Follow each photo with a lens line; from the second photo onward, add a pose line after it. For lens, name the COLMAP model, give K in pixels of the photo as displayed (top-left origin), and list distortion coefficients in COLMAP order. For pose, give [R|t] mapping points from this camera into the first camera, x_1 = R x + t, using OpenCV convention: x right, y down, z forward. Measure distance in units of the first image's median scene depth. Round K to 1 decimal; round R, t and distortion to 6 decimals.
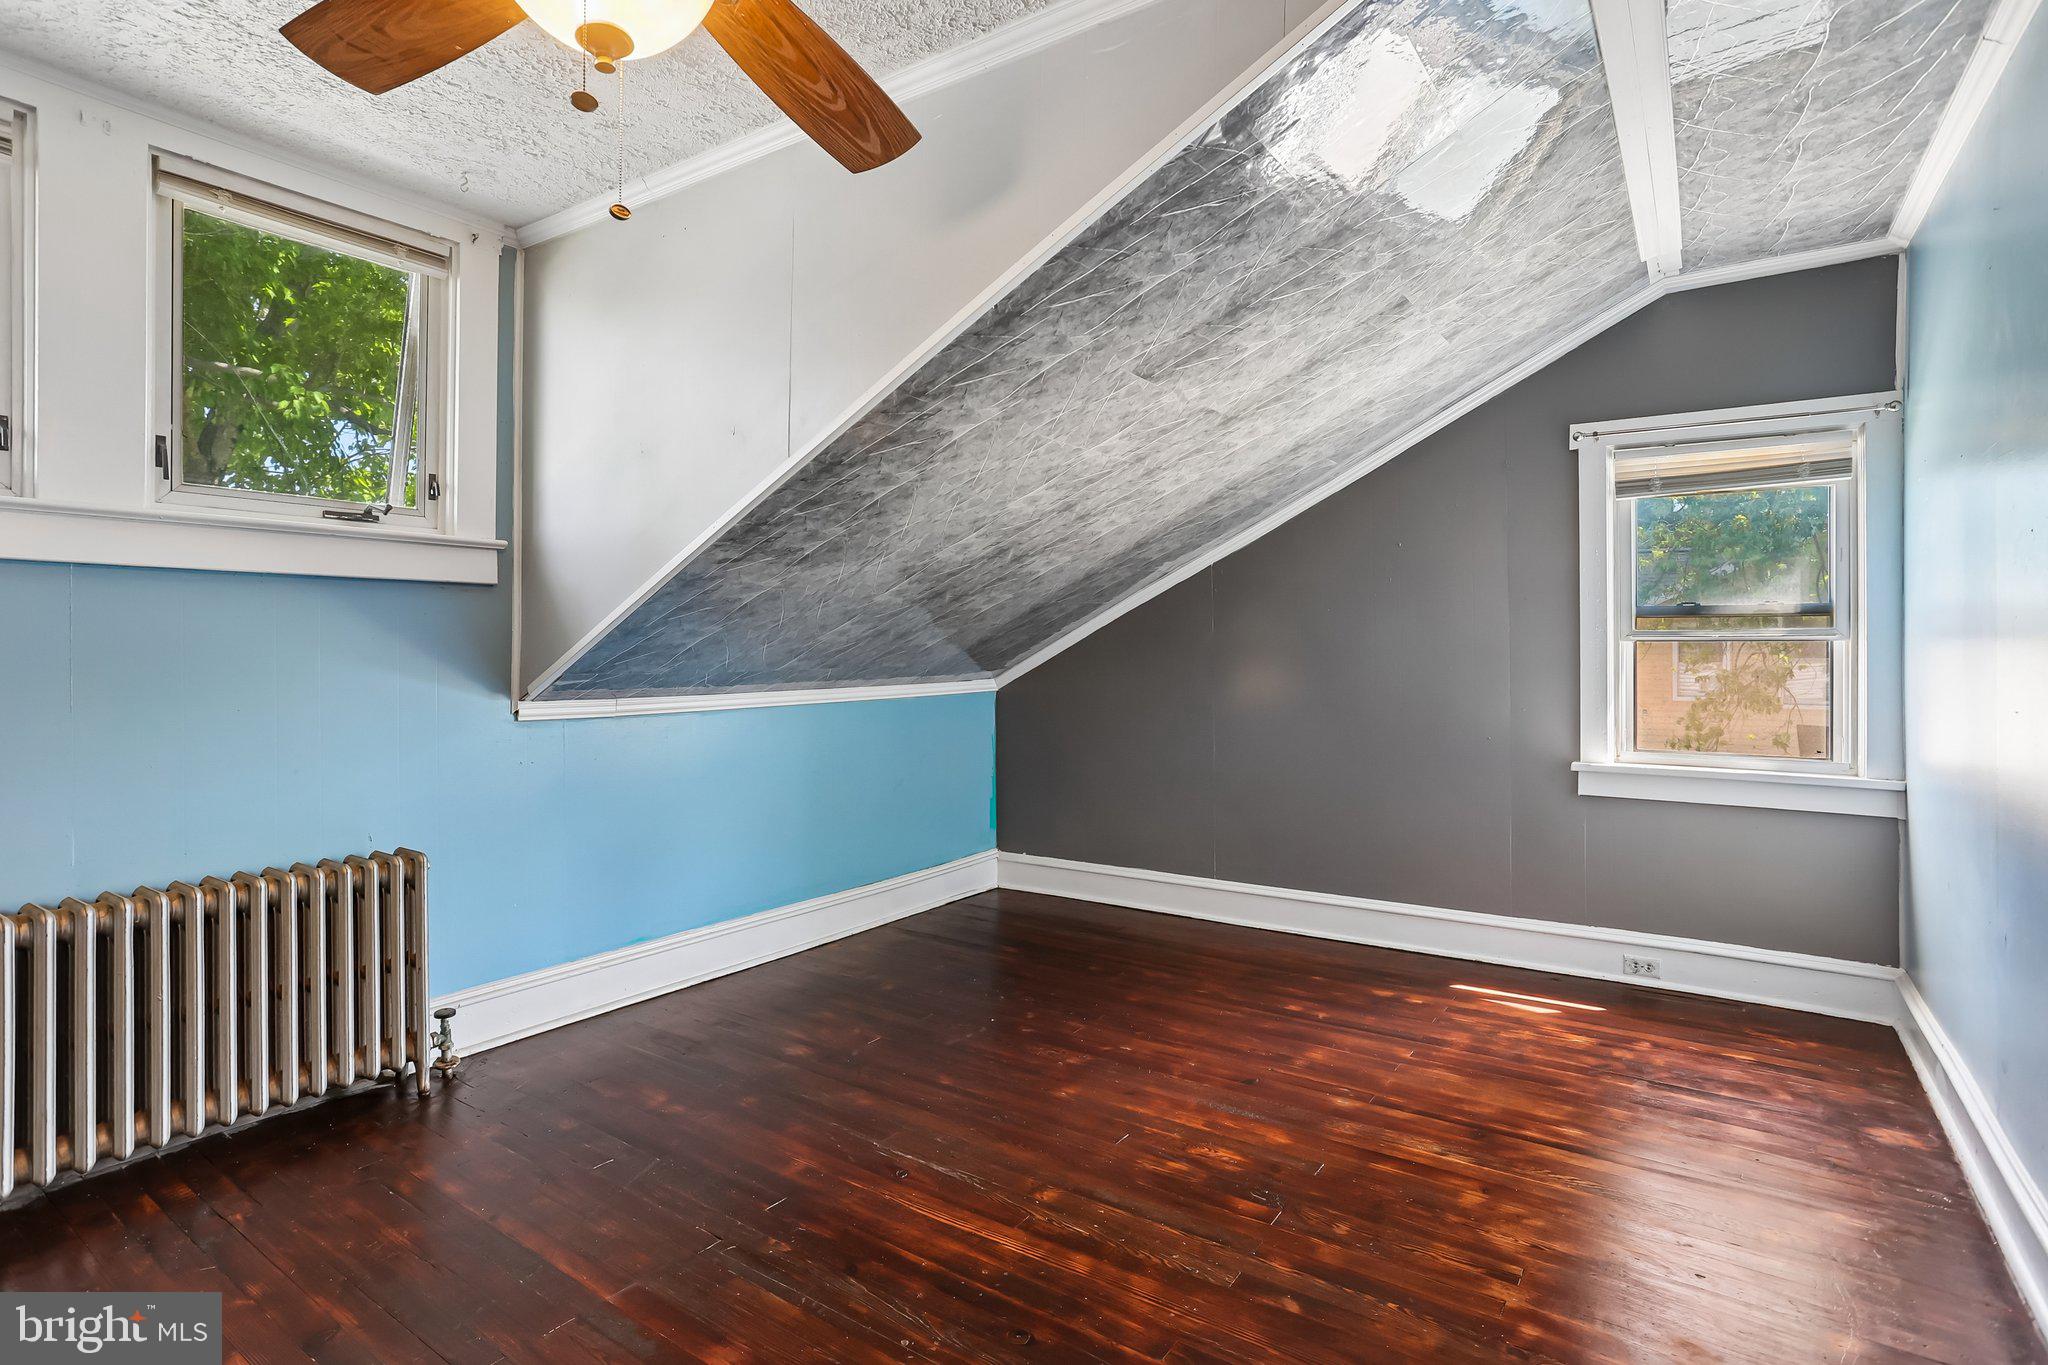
lens RADIAL K [[1025.2, 0, 1005.3], [0, 1025.2, 653.7], [0, 0, 1]] dist [-0.062092, 0.037623]
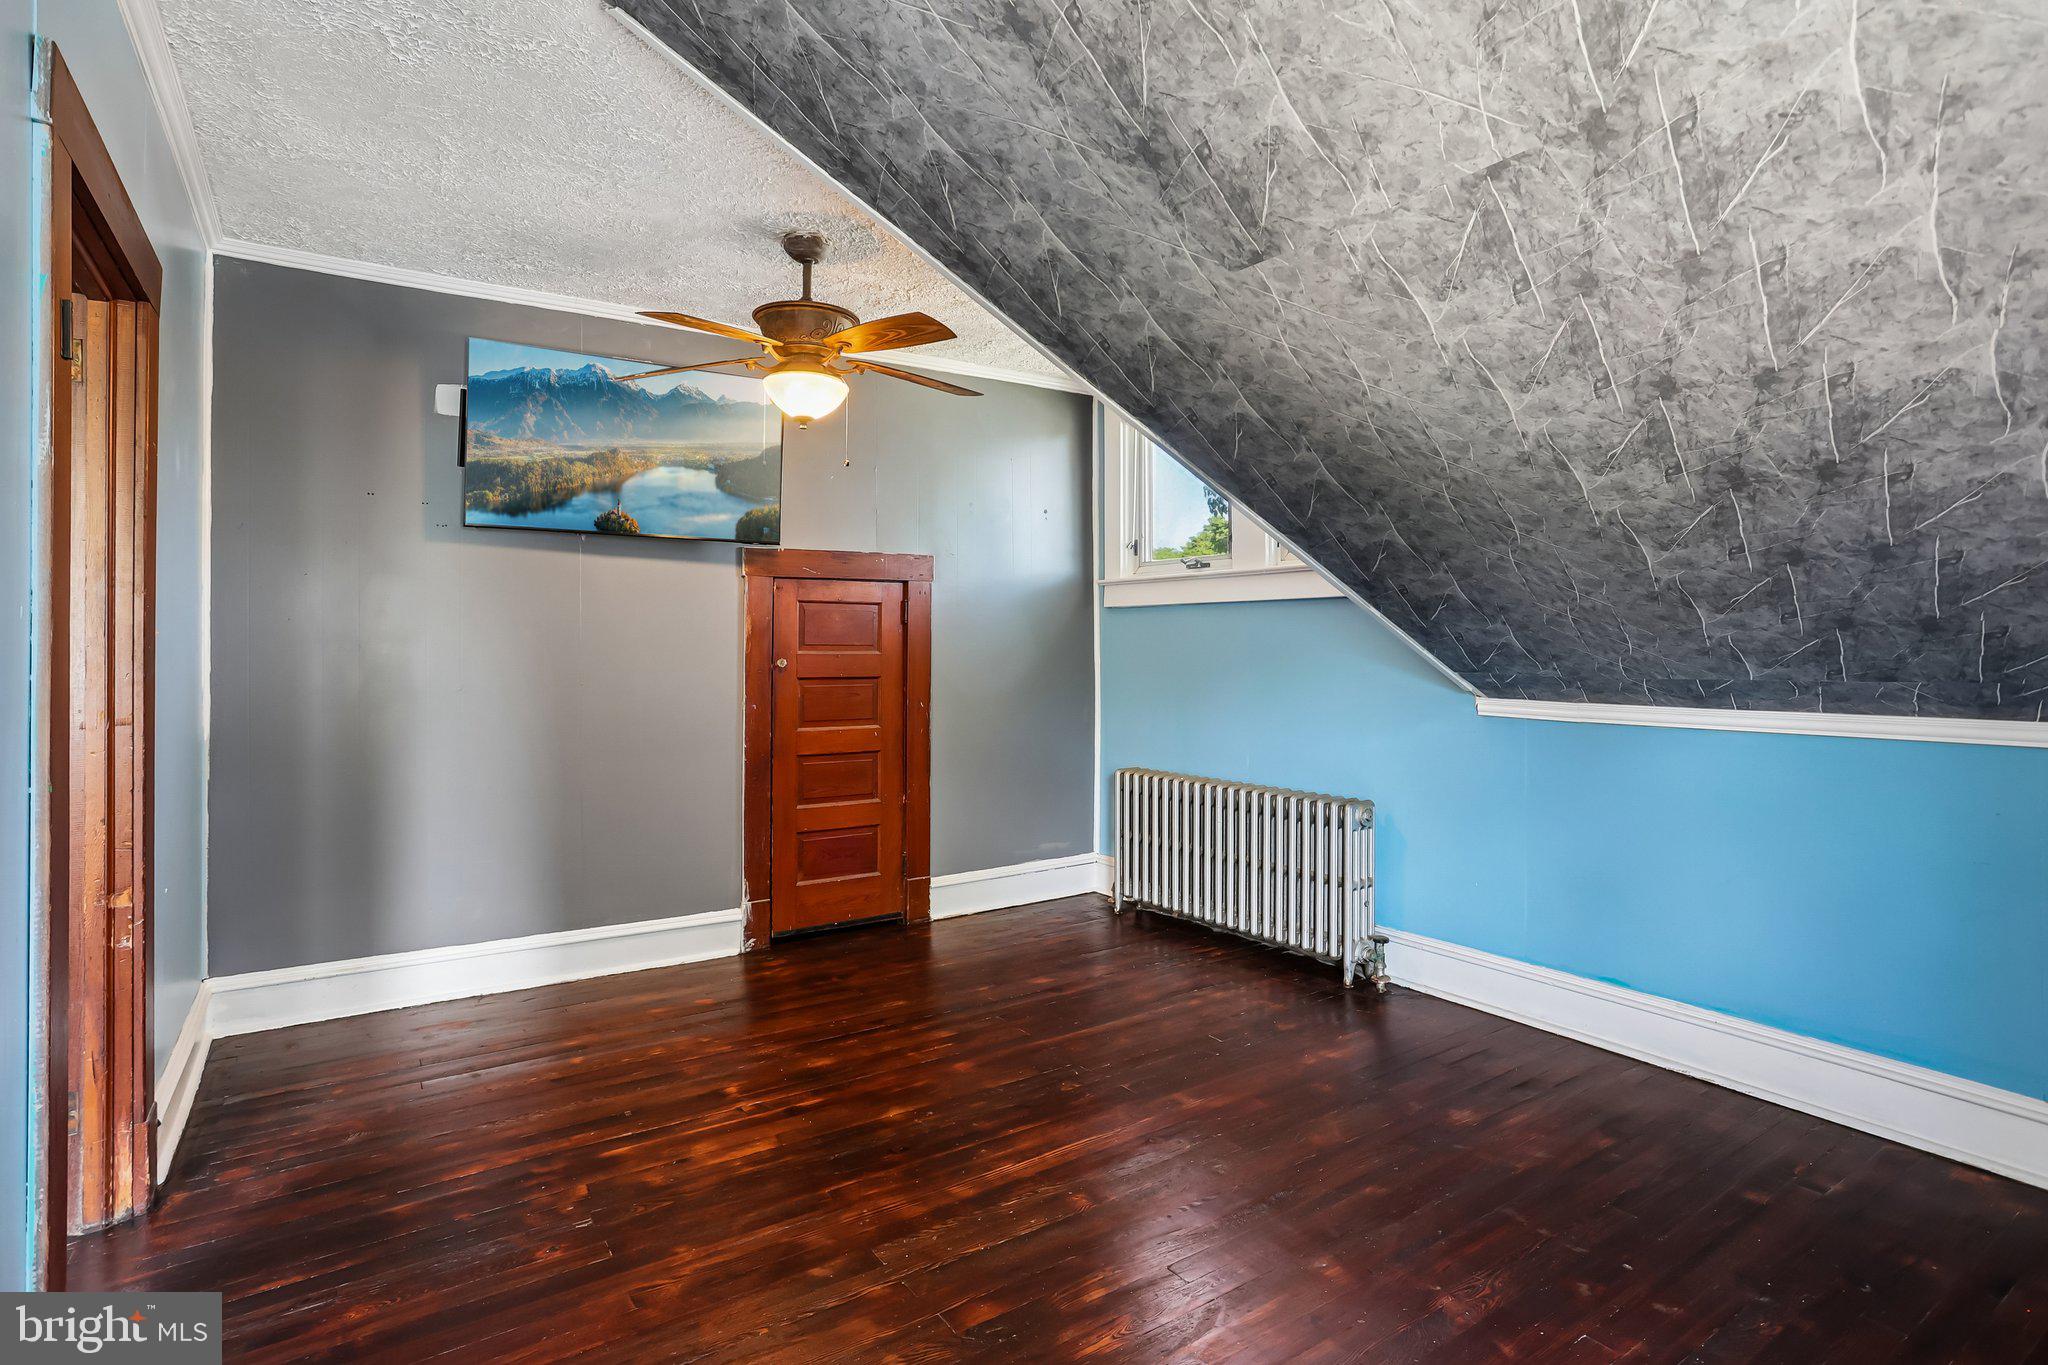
lens RADIAL K [[1025.2, 0, 1005.3], [0, 1025.2, 653.7], [0, 0, 1]] dist [-0.062092, 0.037623]
pose [[-0.361751, 0.008019, -0.932240, 1.082926], [0.000317, 0.999964, 0.008479, -0.011245], [0.932275, 0.002772, -0.361741, 1.411778]]
